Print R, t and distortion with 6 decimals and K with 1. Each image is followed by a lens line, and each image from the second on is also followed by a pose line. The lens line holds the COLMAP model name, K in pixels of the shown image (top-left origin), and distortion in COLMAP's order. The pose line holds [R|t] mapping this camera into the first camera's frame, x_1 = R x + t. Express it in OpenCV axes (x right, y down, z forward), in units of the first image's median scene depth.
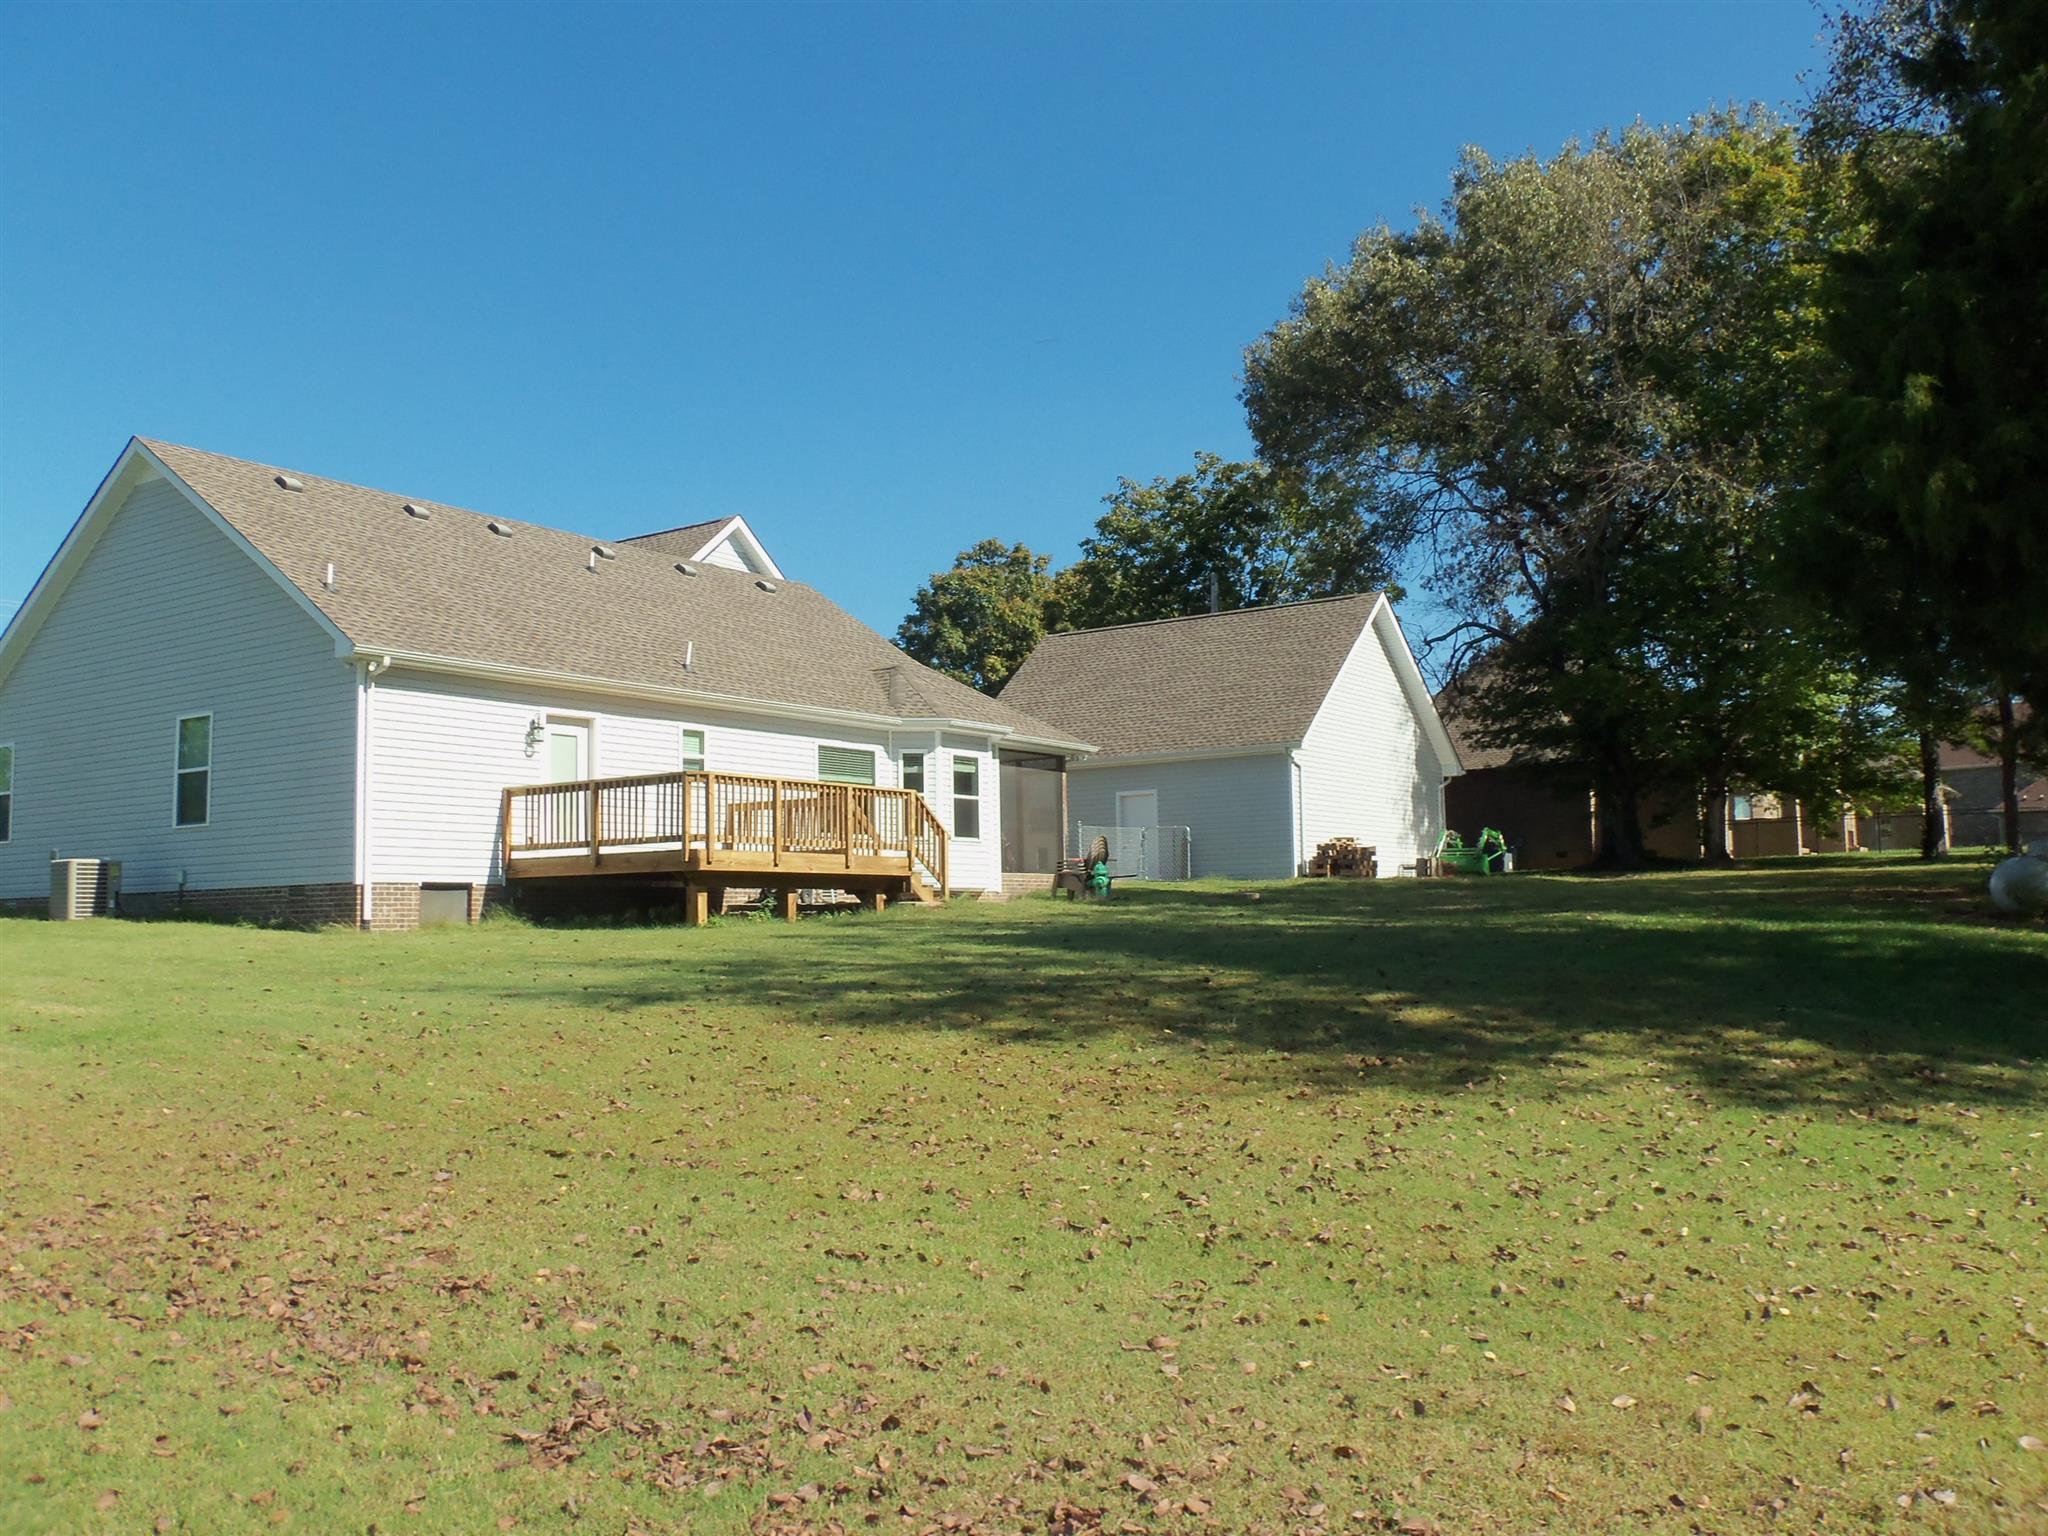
lens RADIAL K [[1747.4, 0, 999.2], [0, 1747.4, 770.3], [0, 0, 1]] dist [-0.024713, 0.004761]
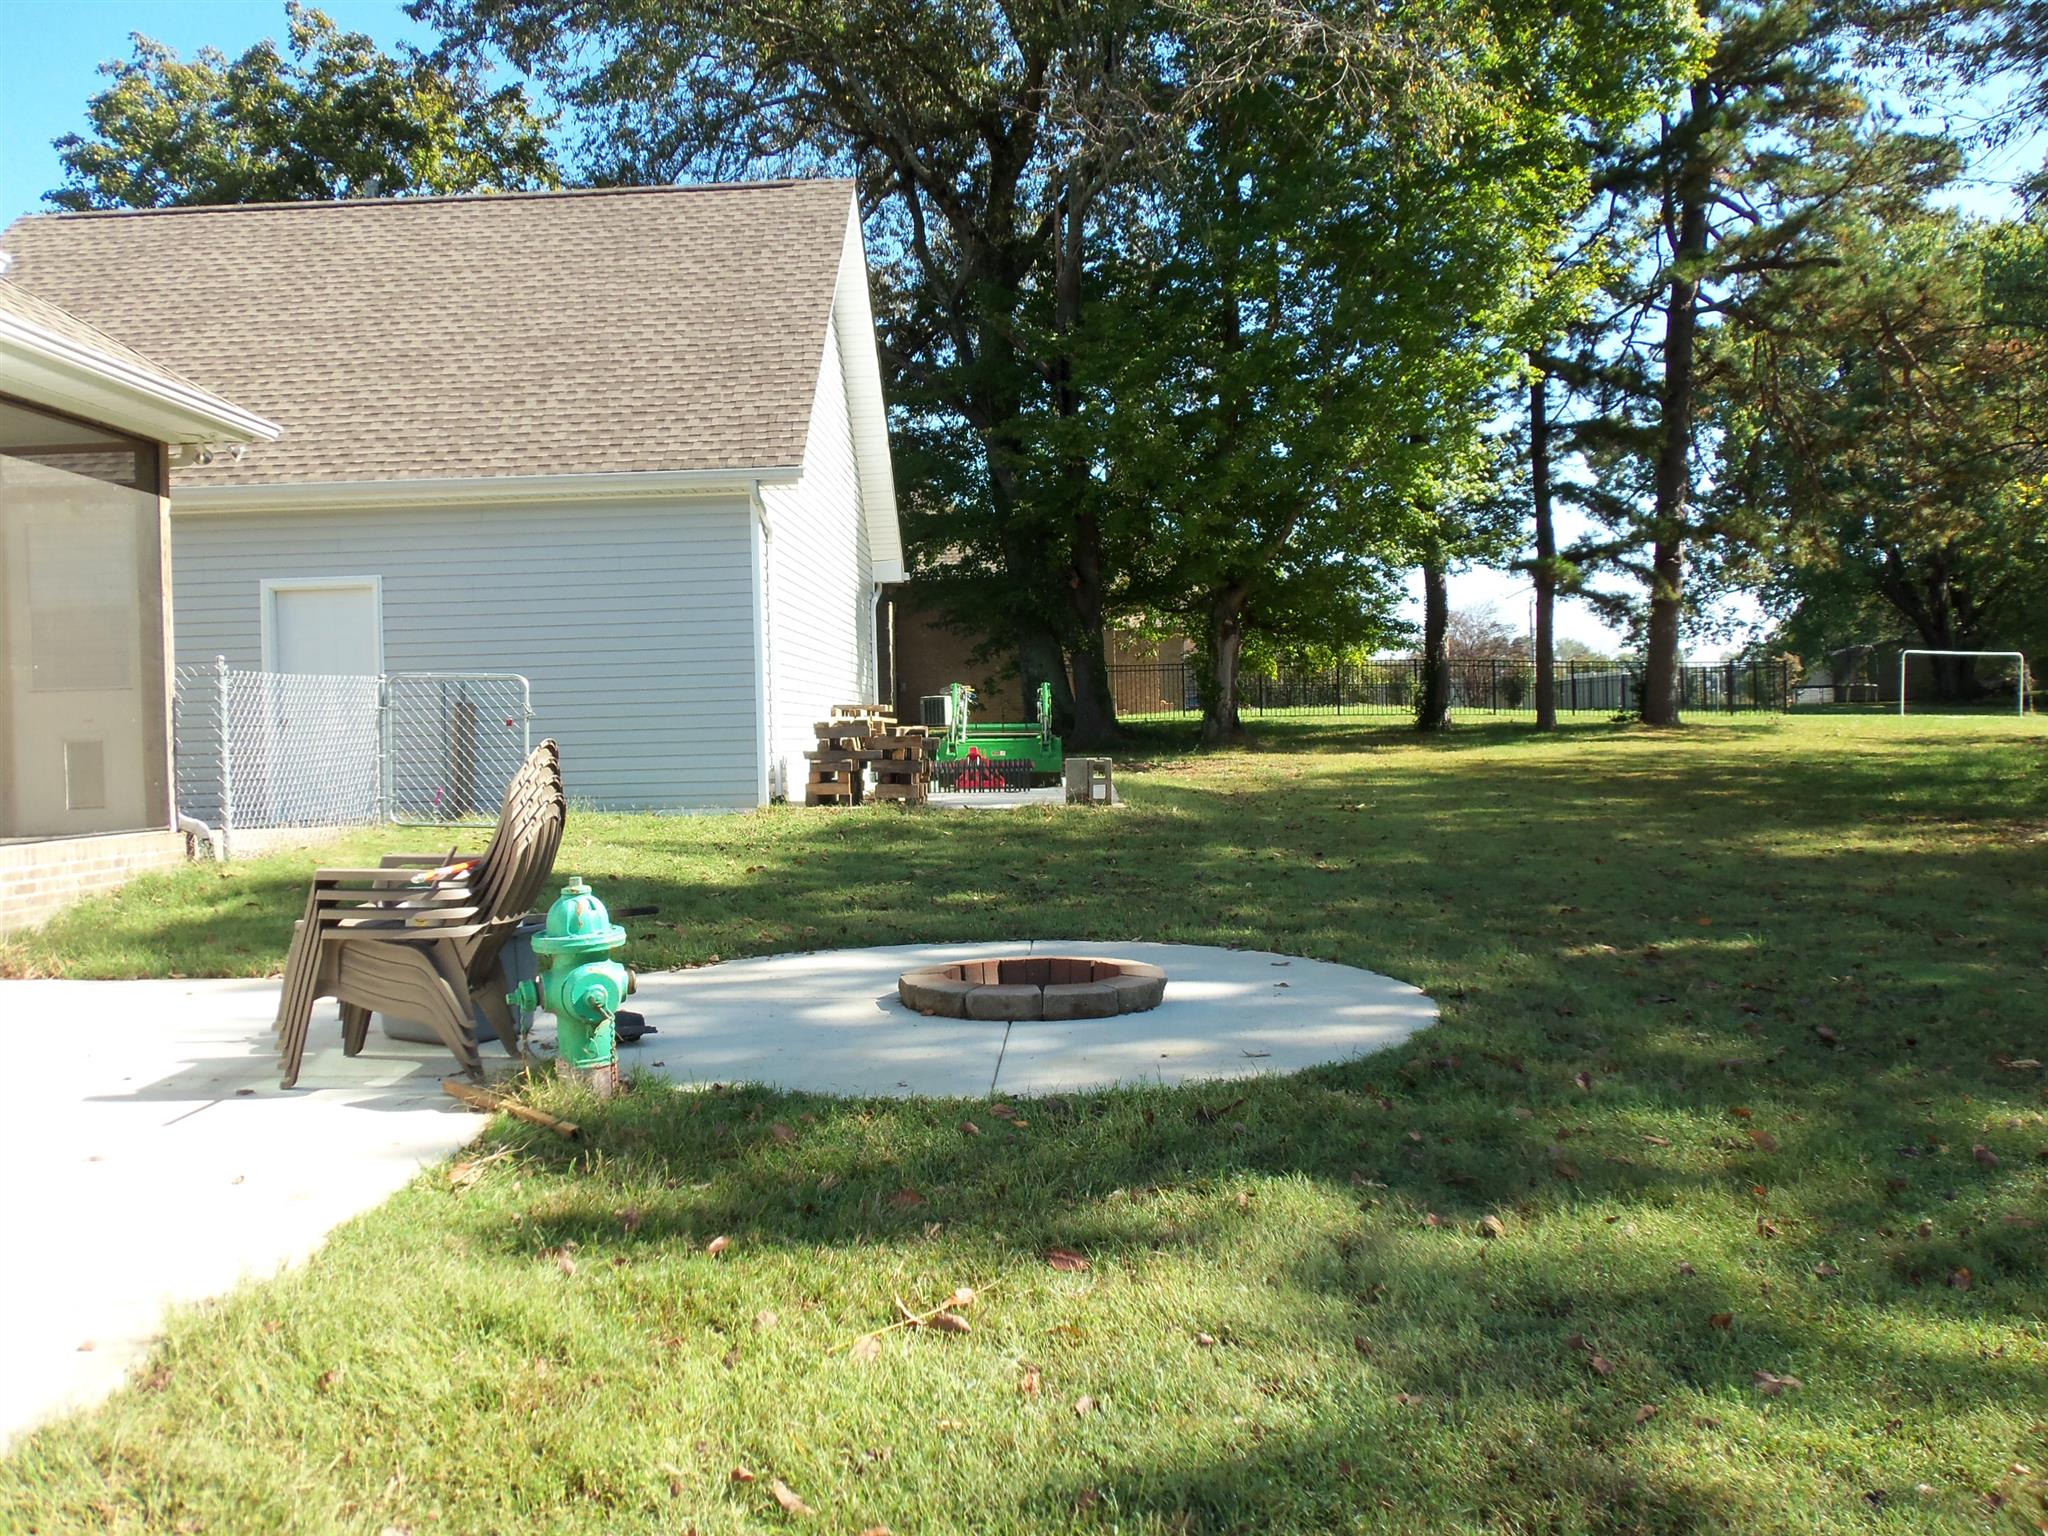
lens RADIAL K [[1747.4, 0, 999.2], [0, 1747.4, 770.3], [0, 0, 1]] dist [-0.024713, 0.004761]
pose [[0.837763, -0.010347, 0.545935, -0.006310], [-0.041798, 0.995672, 0.083012, 0.014459], [-0.544431, -0.092363, 0.833705, 0.529286]]
